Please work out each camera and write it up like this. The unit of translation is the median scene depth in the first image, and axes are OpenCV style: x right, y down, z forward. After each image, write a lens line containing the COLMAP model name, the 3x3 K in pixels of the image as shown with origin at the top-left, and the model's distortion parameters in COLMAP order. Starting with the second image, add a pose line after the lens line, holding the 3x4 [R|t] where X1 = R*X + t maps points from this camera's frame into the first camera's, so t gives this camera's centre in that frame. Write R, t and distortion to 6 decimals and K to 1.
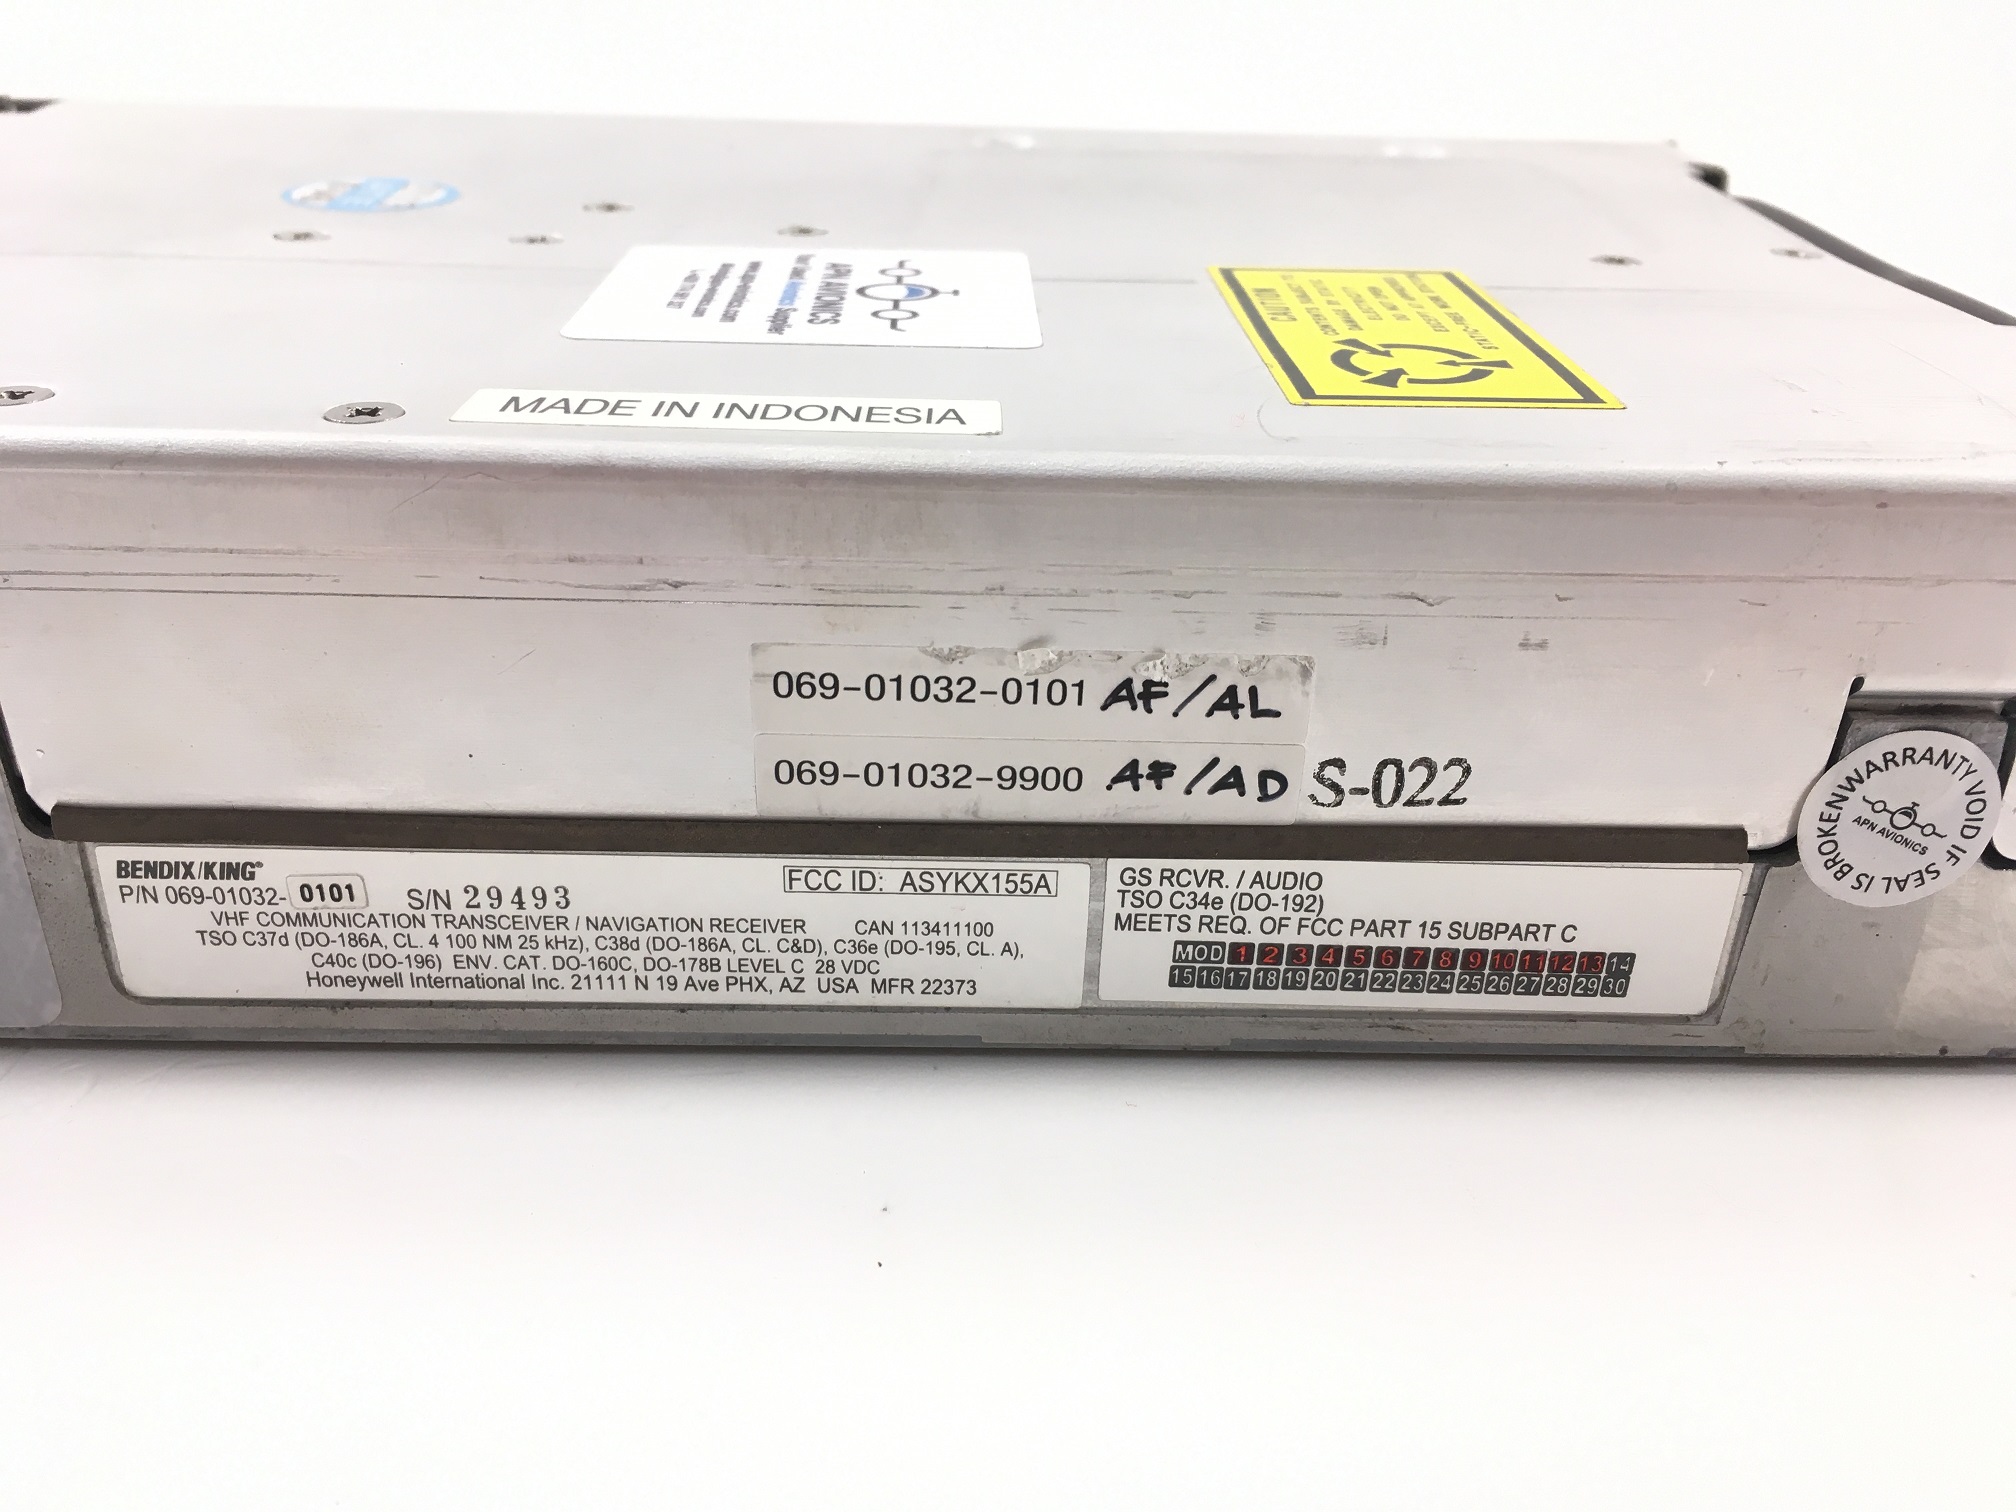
lens RADIAL K [[1747.5, 0, 1015.1], [0, 1747.5, 770.7], [0, 0, 1]] dist [0.037855, -0.057100]
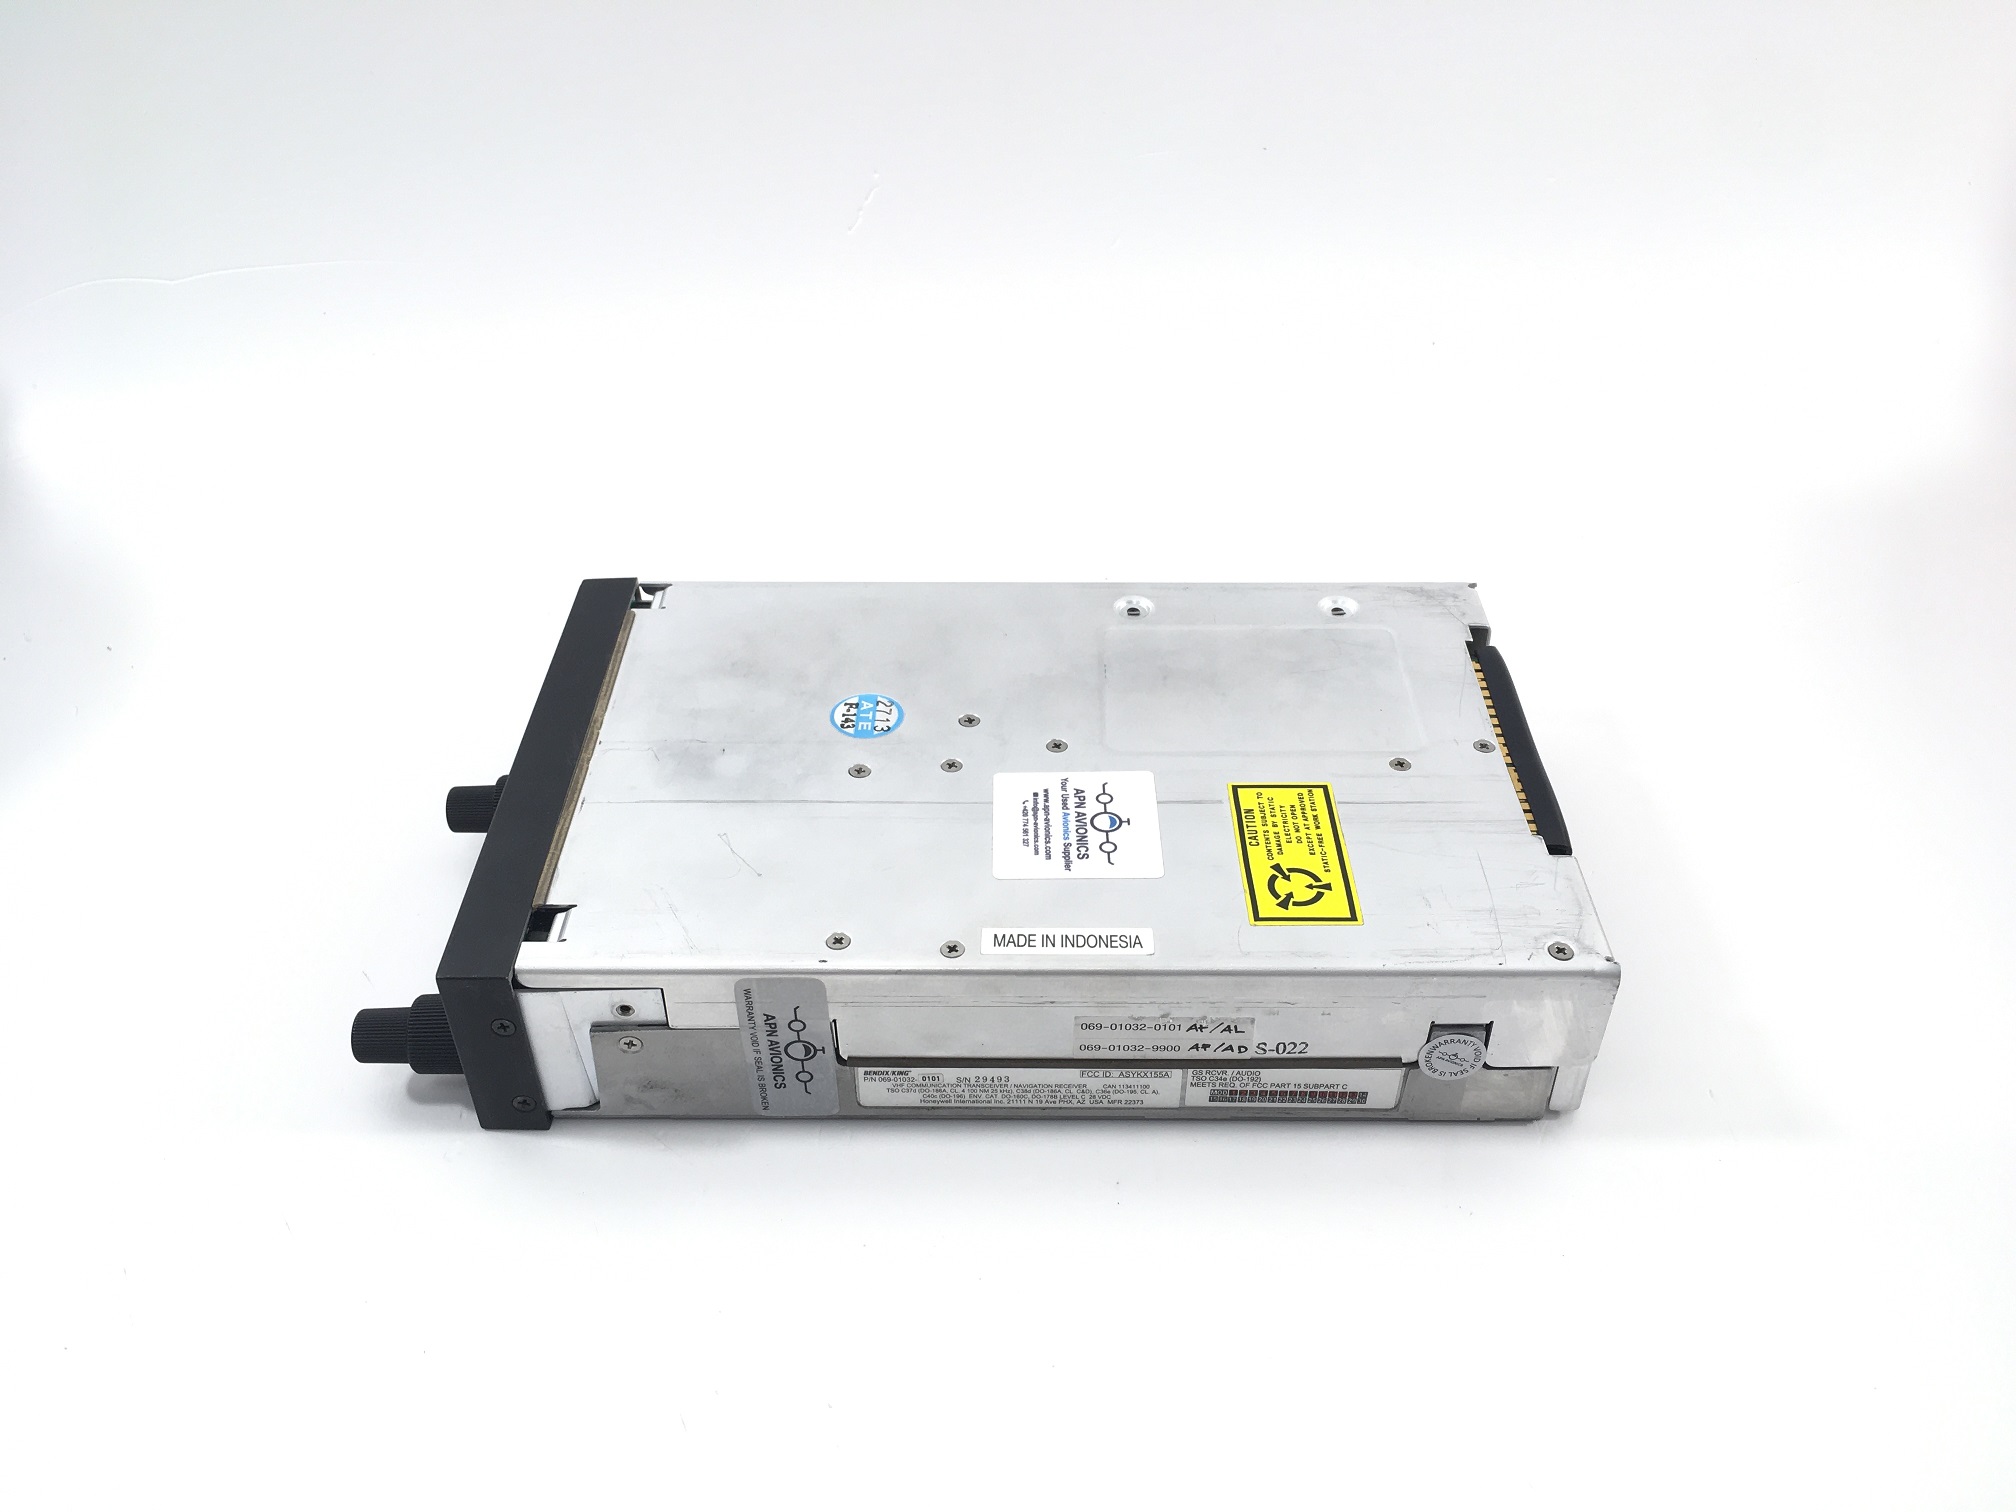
lens RADIAL K [[1747.5, 0, 1003.9], [0, 1747.5, 743.1], [0, 0, 1]] dist [0.037855, -0.057100]
pose [[0.998943, -0.009891, -0.044893, -0.121153], [0.018329, 0.981294, 0.191639, -1.064223], [0.042157, -0.192260, 0.980438, -1.829607]]
